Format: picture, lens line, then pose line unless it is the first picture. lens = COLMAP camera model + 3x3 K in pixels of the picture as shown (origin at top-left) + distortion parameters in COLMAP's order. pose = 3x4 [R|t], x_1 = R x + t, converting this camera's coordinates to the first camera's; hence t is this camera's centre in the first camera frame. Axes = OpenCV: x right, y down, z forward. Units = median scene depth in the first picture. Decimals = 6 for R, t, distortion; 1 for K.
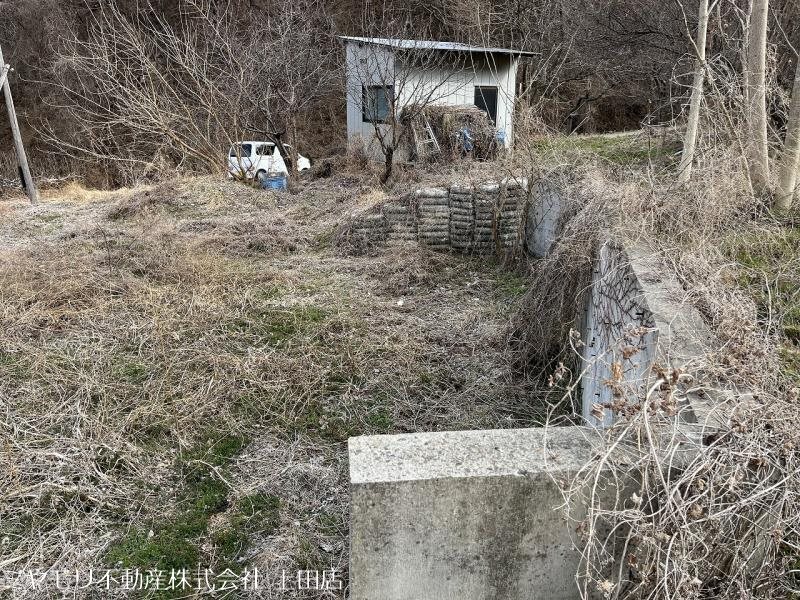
lens RADIAL K [[604.2, 0, 399.6], [0, 604.2, 295.9], [0, 0, 1]] dist [0.074415, -0.093095]
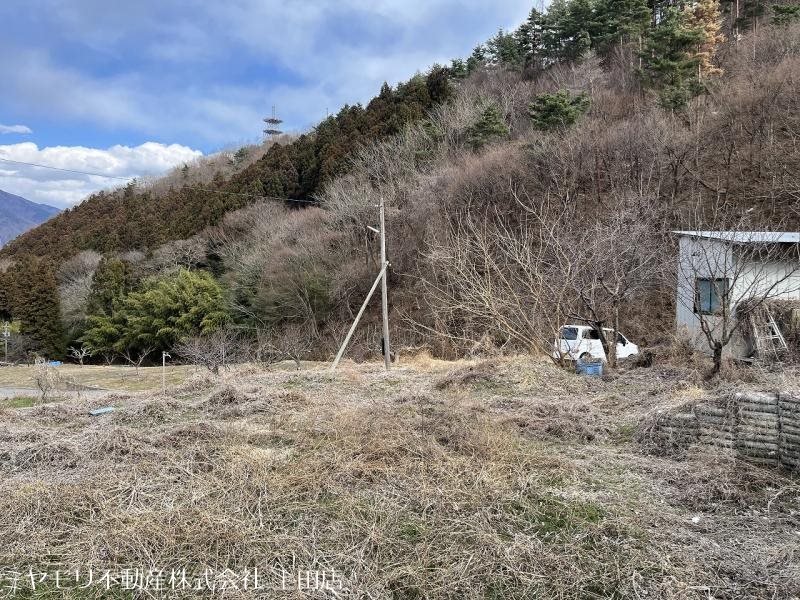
lens RADIAL K [[604.2, 0, 403.6], [0, 604.2, 290.8], [0, 0, 1]] dist [0.074415, -0.093095]
pose [[0.862380, 0.019748, -0.505876, 0.060603], [-0.167572, 0.954047, -0.248422, -0.009894], [0.477724, 0.299005, 0.826061, -0.036113]]
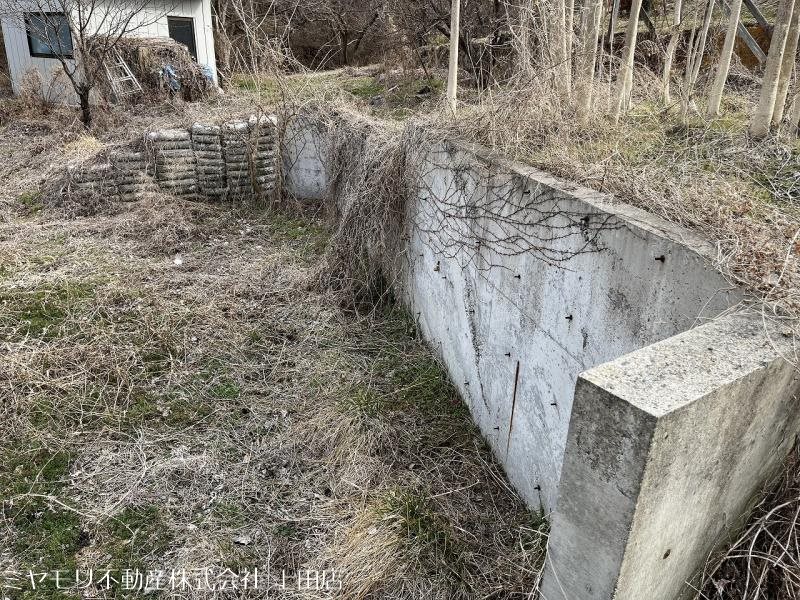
lens RADIAL K [[604.2, 0, 397.8], [0, 604.2, 292.6], [0, 0, 1]] dist [0.074415, -0.093095]
pose [[0.878246, -0.164421, 0.449054, -0.093254], [0.127745, 0.985573, 0.111026, -0.001062], [-0.460831, -0.040144, 0.886580, 0.051391]]
